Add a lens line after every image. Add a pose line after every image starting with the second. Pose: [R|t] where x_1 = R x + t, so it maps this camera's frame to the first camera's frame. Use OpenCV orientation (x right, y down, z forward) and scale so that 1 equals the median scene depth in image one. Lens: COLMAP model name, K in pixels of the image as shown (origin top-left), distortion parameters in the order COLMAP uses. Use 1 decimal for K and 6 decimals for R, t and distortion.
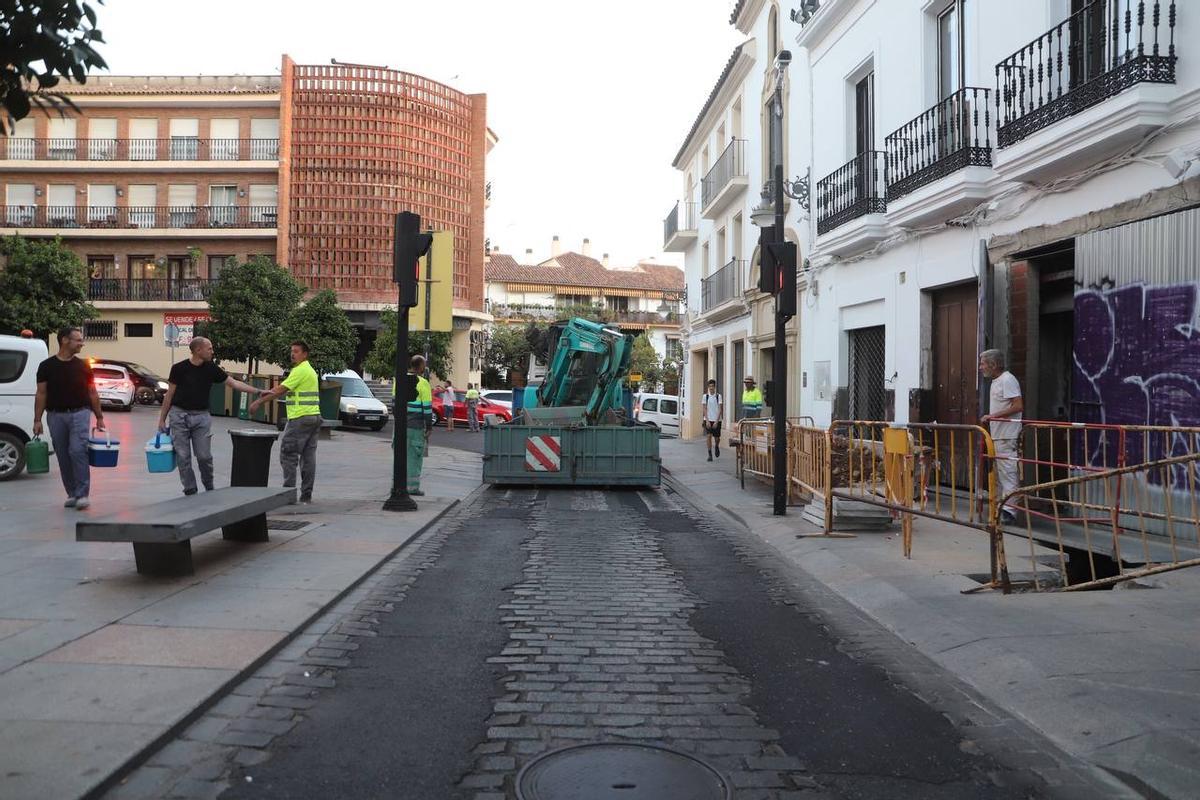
lens RADIAL K [[817.7, 0, 602.8], [0, 817.7, 394.3], [0, 0, 1]] dist [-0.130108, 0.092120]
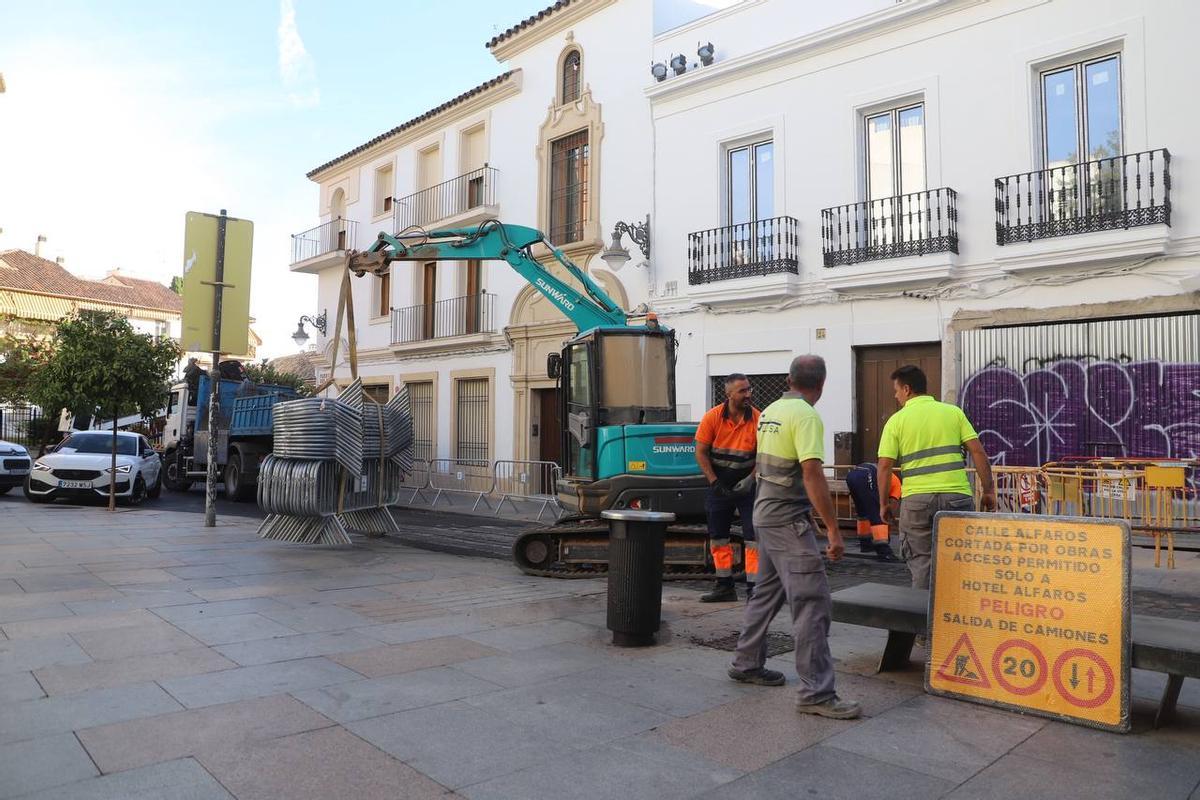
lens RADIAL K [[817.7, 0, 602.8], [0, 817.7, 394.3], [0, 0, 1]] dist [-0.130108, 0.092120]
pose [[0.750991, 0.026628, 0.659776, -0.644597], [0.002183, 0.999081, -0.042807, -0.011873], [-0.660309, 0.033588, 0.750242, 0.366620]]
